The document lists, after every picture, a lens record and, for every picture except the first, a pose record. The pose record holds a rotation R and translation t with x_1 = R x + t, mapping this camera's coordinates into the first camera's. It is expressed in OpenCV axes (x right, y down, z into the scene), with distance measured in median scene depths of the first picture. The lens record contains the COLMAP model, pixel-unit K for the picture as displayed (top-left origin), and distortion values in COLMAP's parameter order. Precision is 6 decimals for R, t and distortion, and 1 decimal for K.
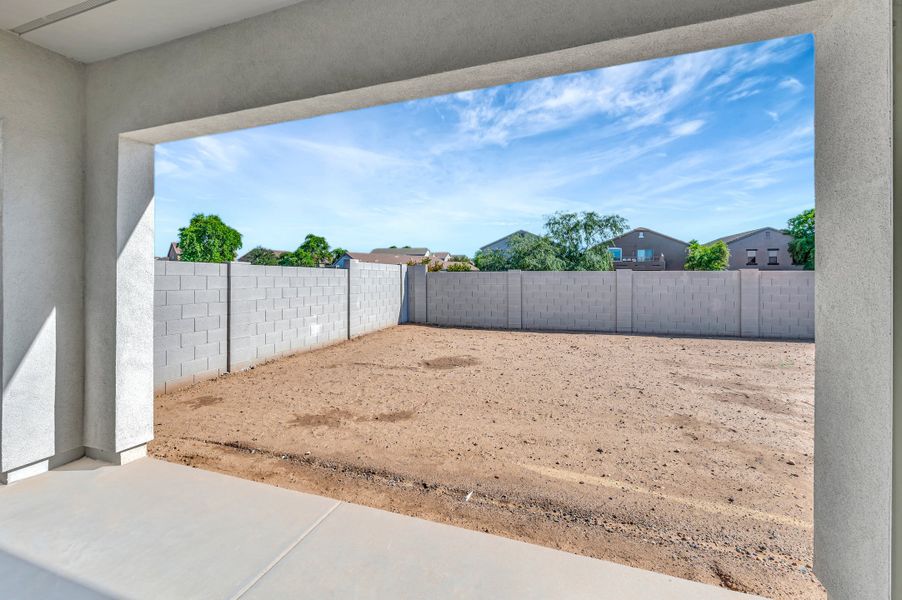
lens RADIAL K [[359.9, 0, 452.9], [0, 359.9, 275.8], [0, 0, 1]] dist [0.001490, -0.000038]
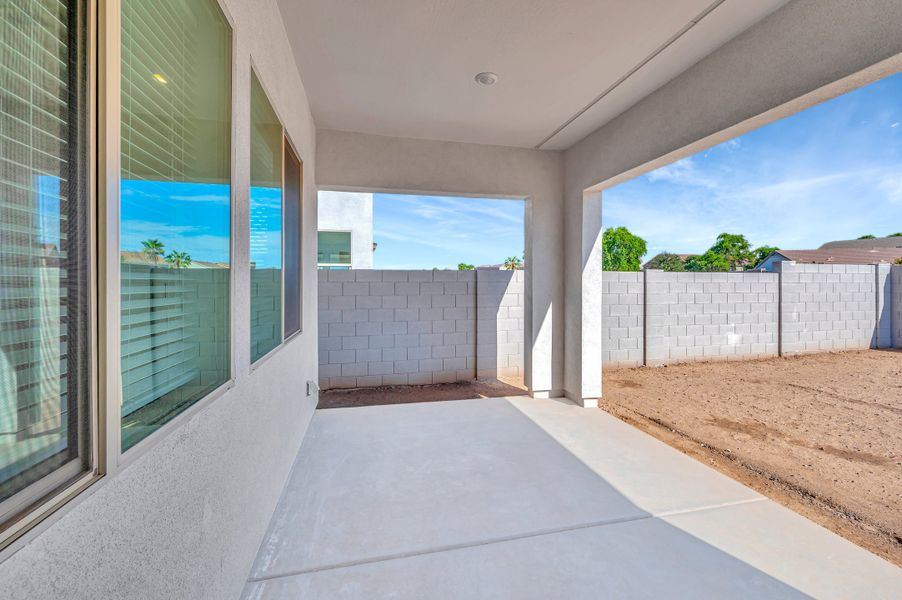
lens RADIAL K [[359.9, 0, 452.7], [0, 359.9, 286.9], [0, 0, 1]] dist [0.001490, -0.000038]
pose [[0.522632, 0.004642, -0.852546, 0.048515], [0.008449, 0.999908, 0.010624, -0.002870], [0.852517, -0.012755, 0.522544, -0.153915]]
